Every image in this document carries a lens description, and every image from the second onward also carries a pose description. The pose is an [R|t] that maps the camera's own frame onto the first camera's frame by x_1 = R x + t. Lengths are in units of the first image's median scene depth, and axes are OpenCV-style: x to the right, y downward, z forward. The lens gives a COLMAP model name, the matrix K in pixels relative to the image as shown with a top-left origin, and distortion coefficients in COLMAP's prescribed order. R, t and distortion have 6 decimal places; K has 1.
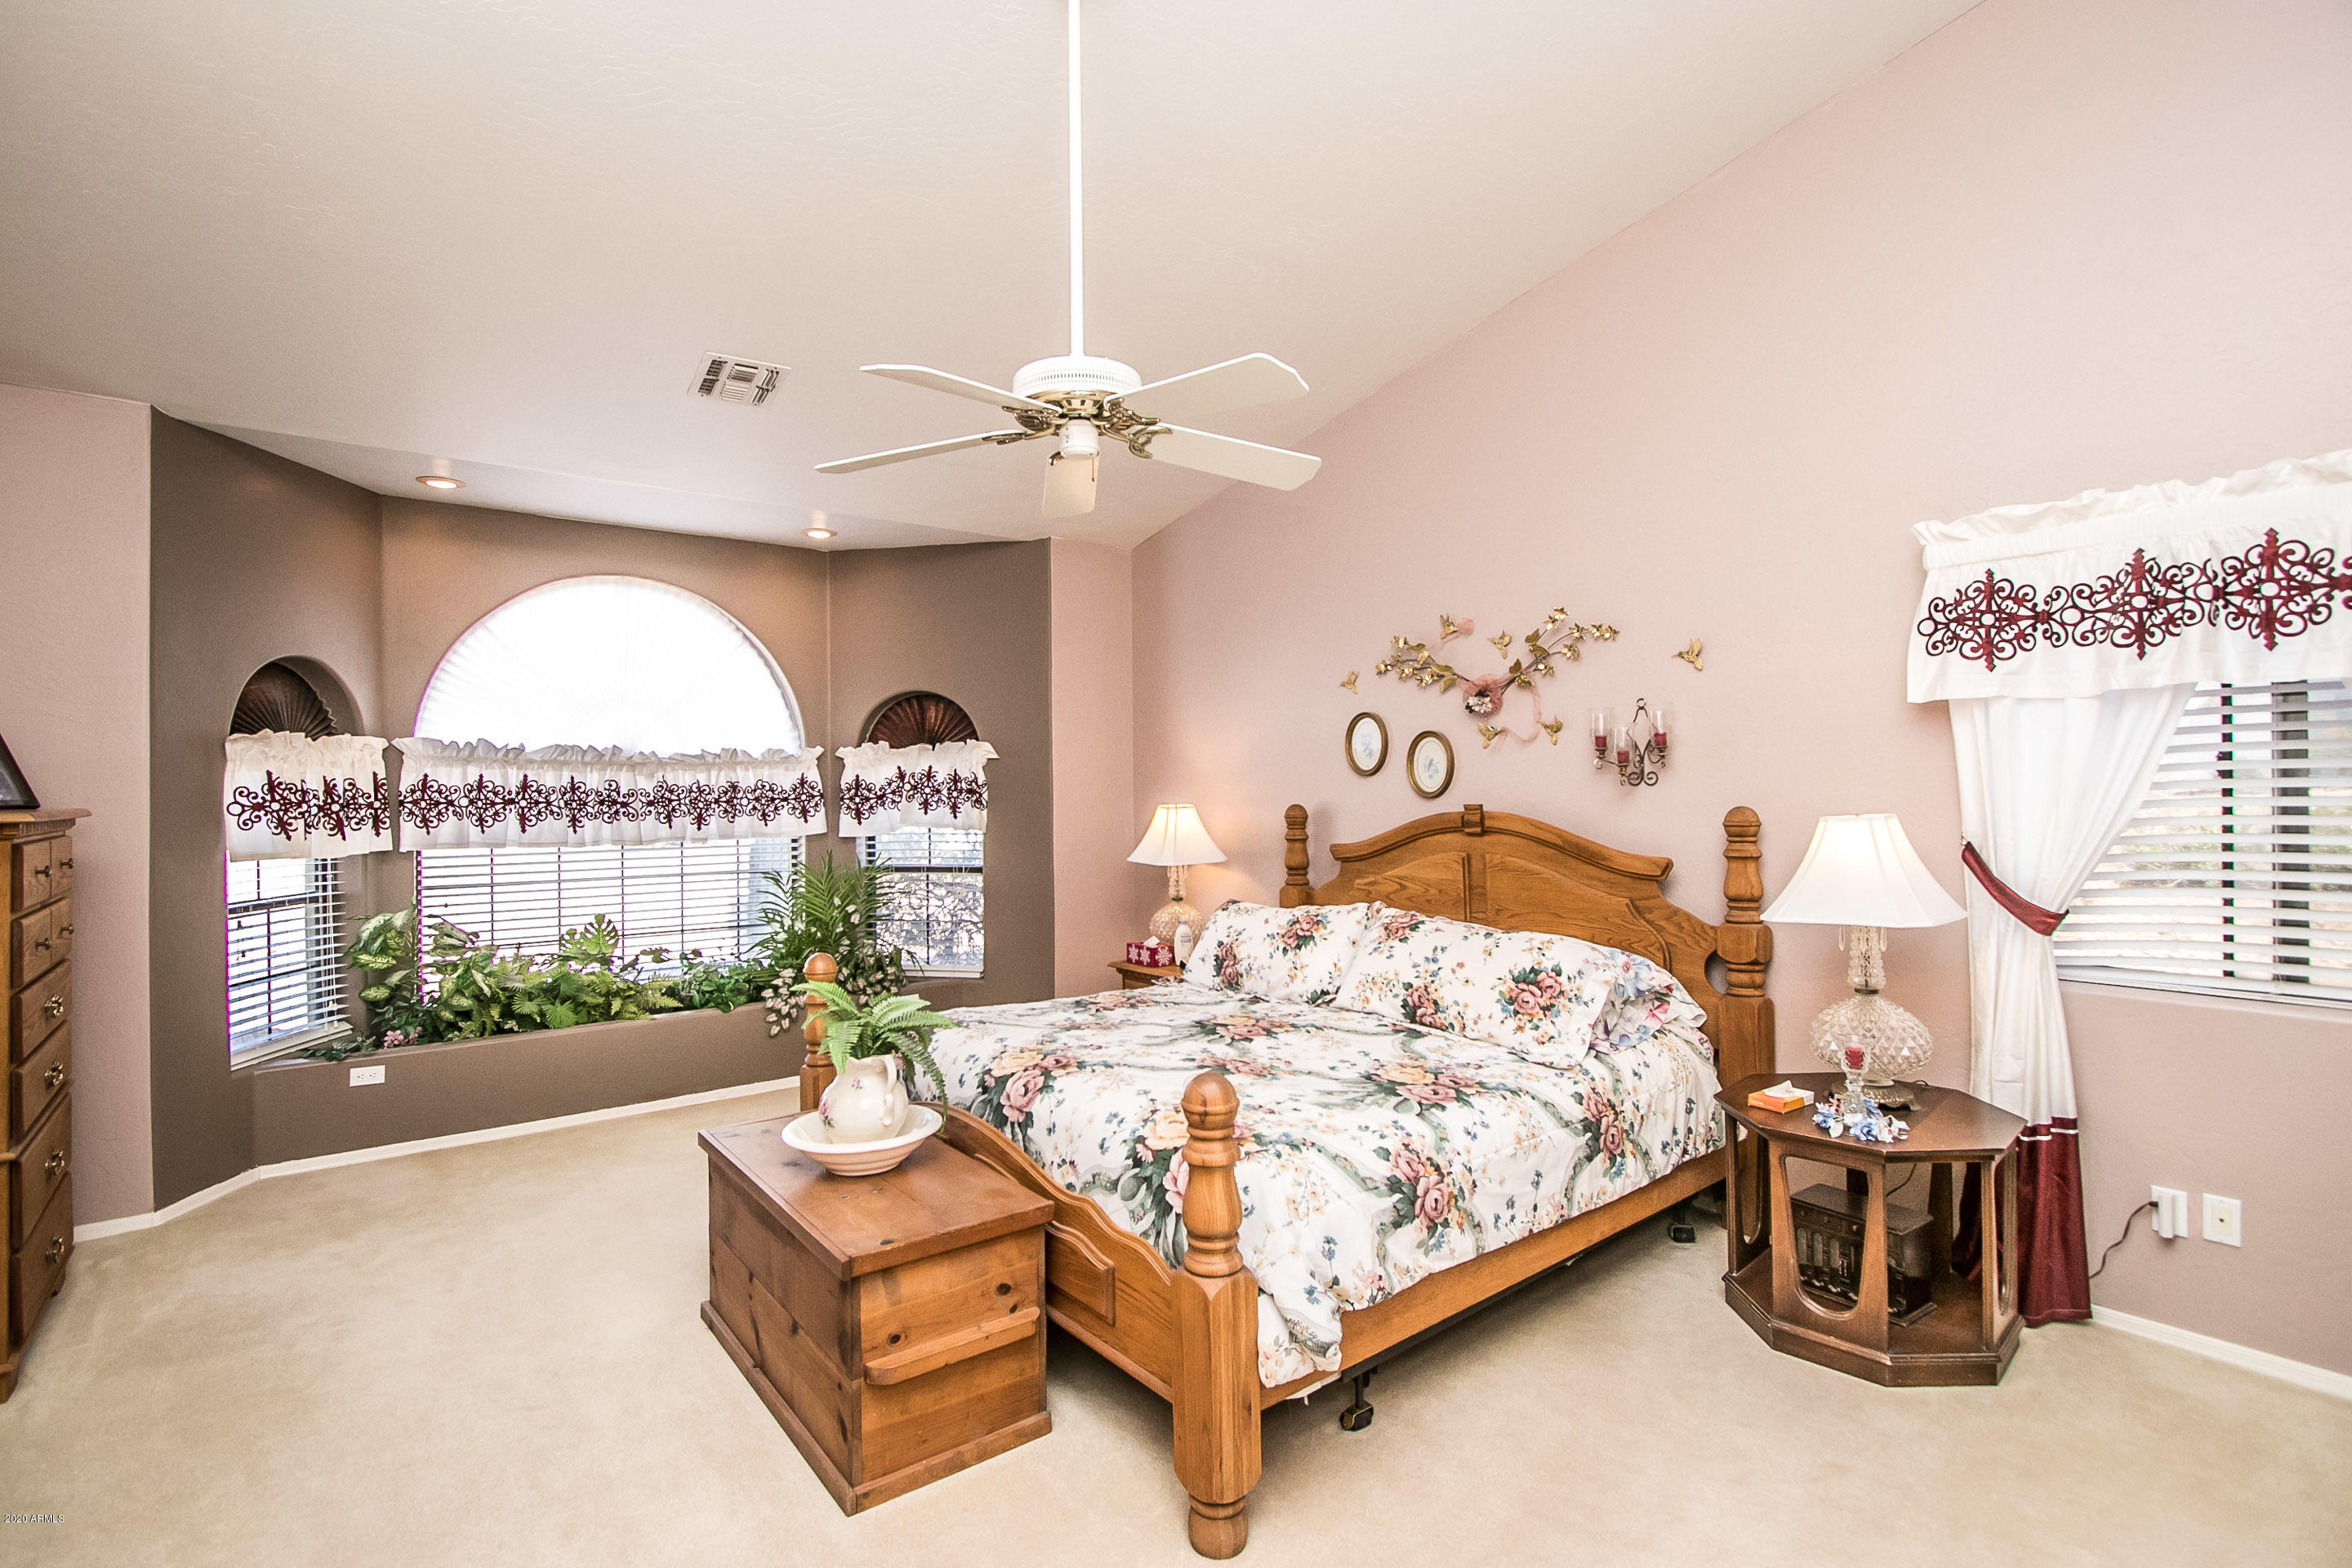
lens RADIAL K [[1113.9, 0, 1164.7], [0, 1113.9, 793.0], [0, 0, 1]] dist [-0.013511, -0.000198]
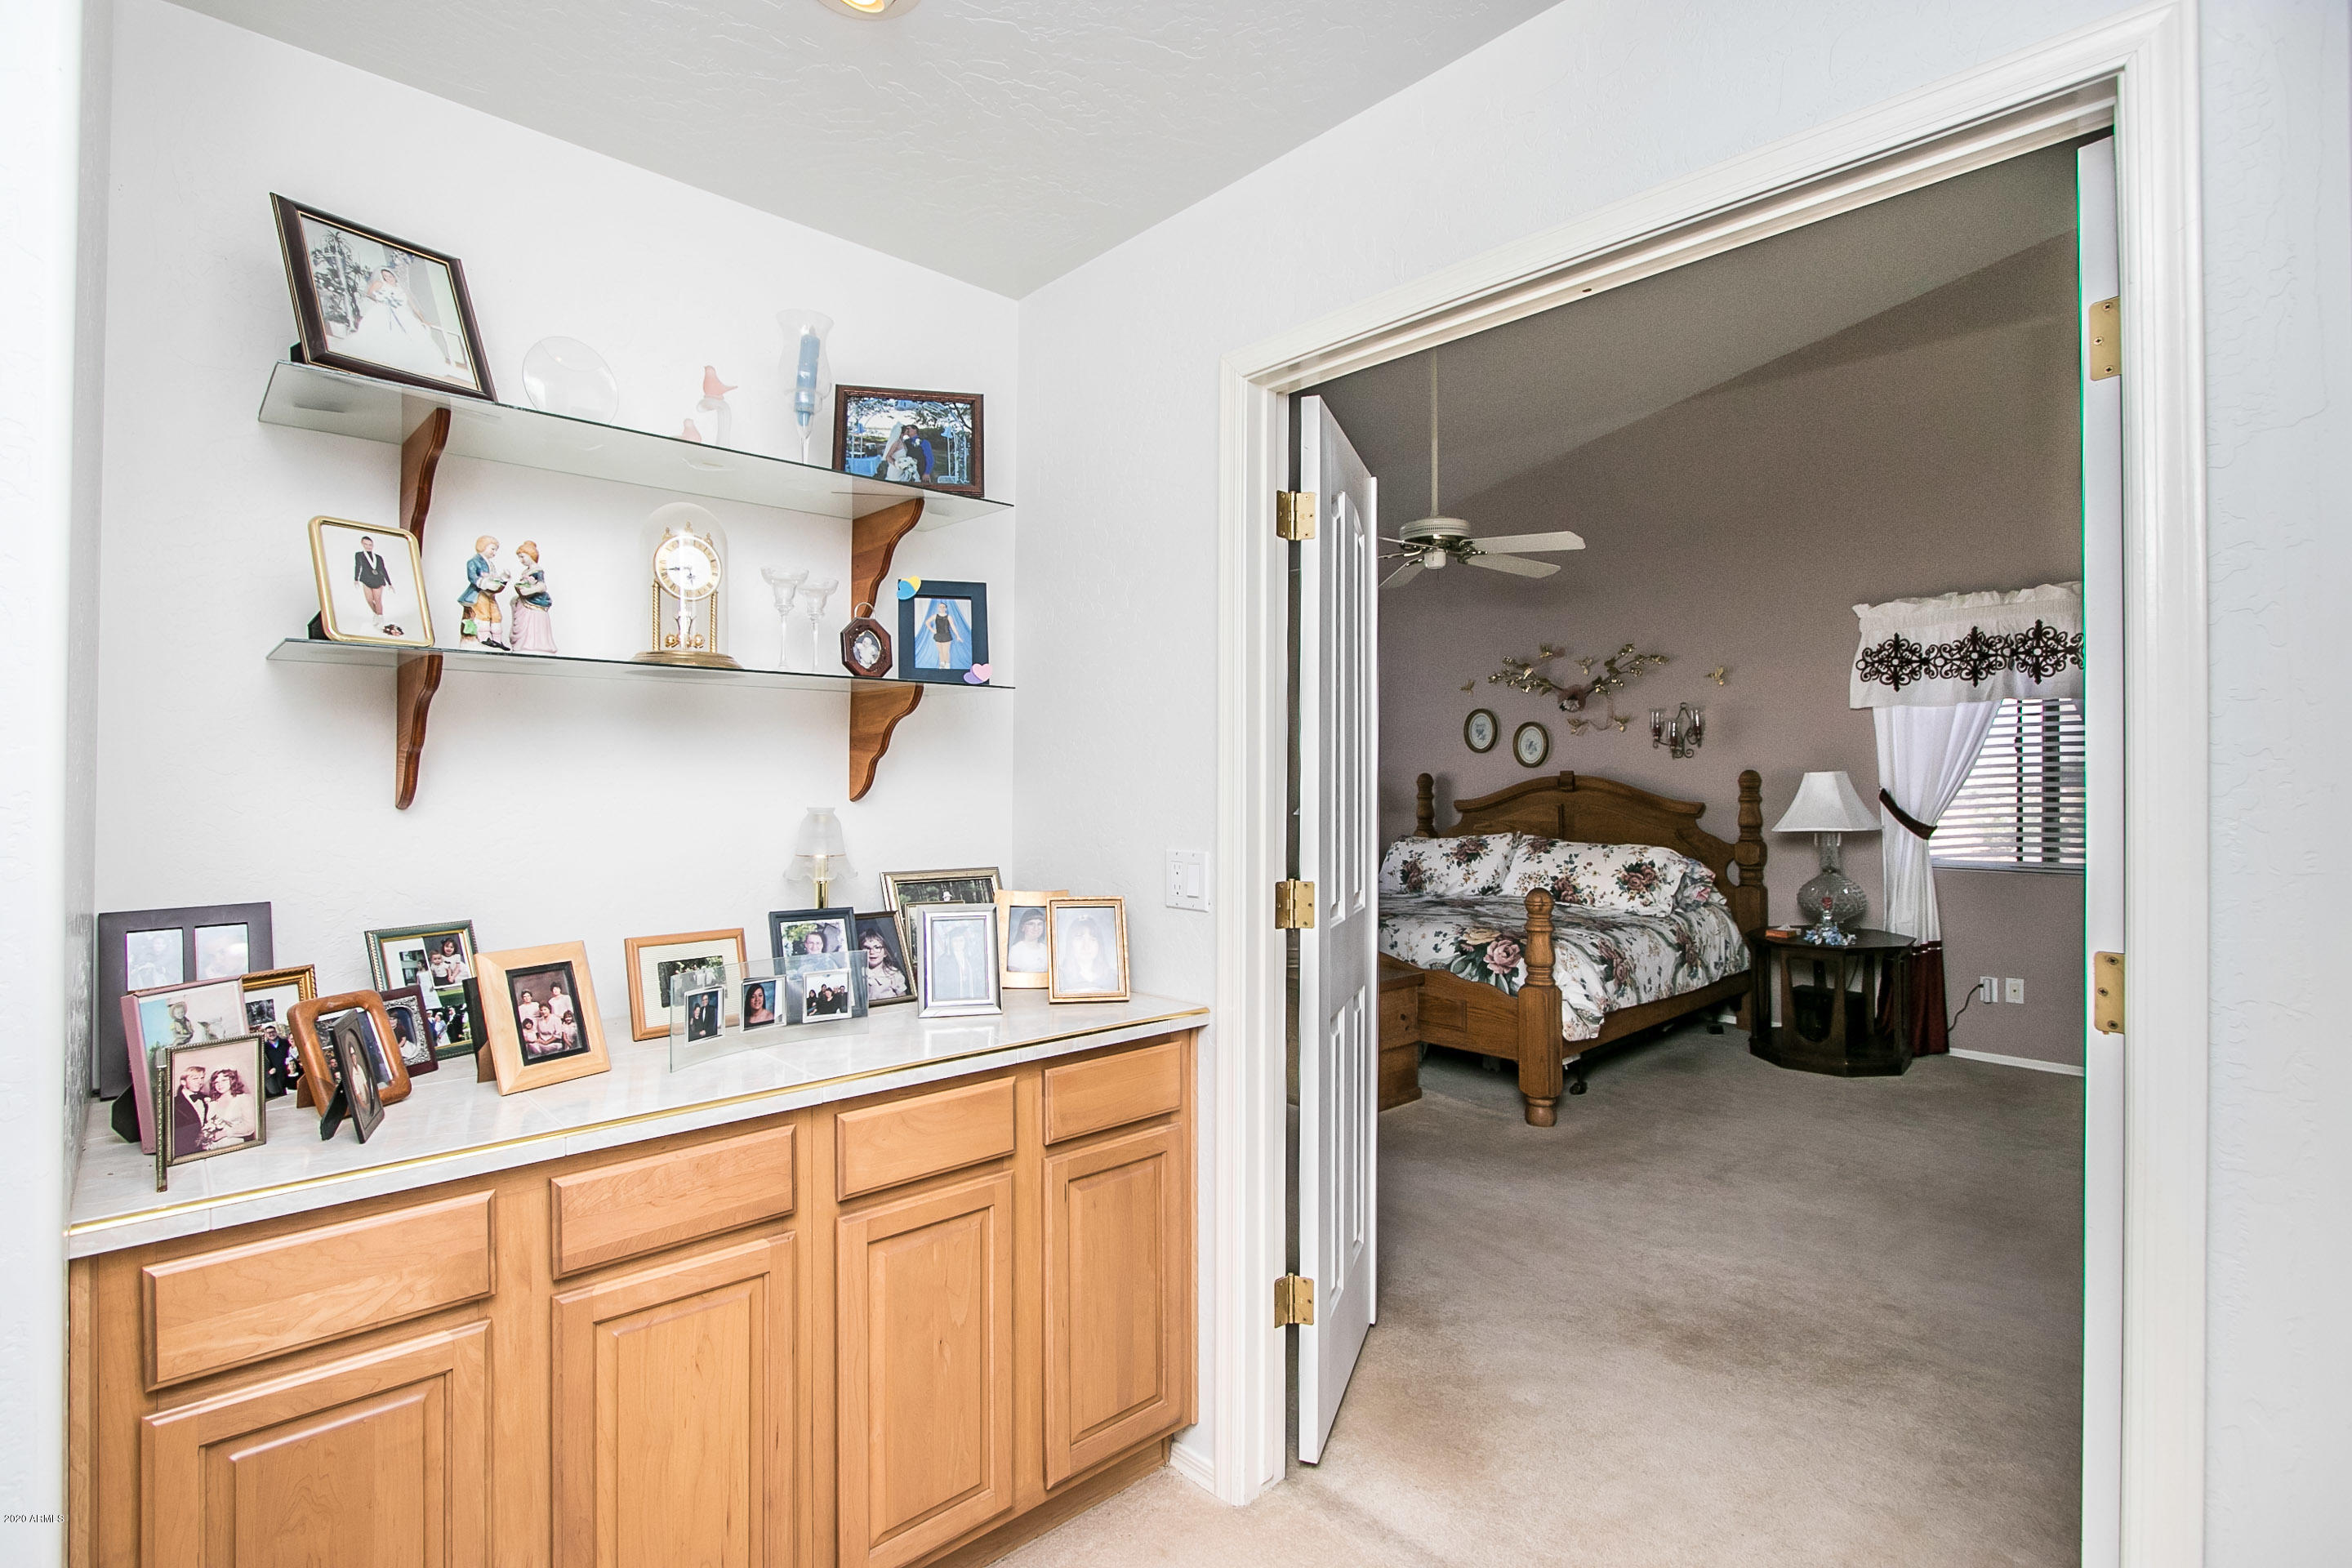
lens RADIAL K [[1113.9, 0, 1191.4], [0, 1113.9, 782.5], [0, 0, 1]] dist [-0.013511, -0.000198]
pose [[0.995575, 0.007888, 0.093639, -0.517499], [-0.007807, 0.999969, -0.001231, 0.045124], [-0.093646, 0.000495, 0.995605, -0.630134]]
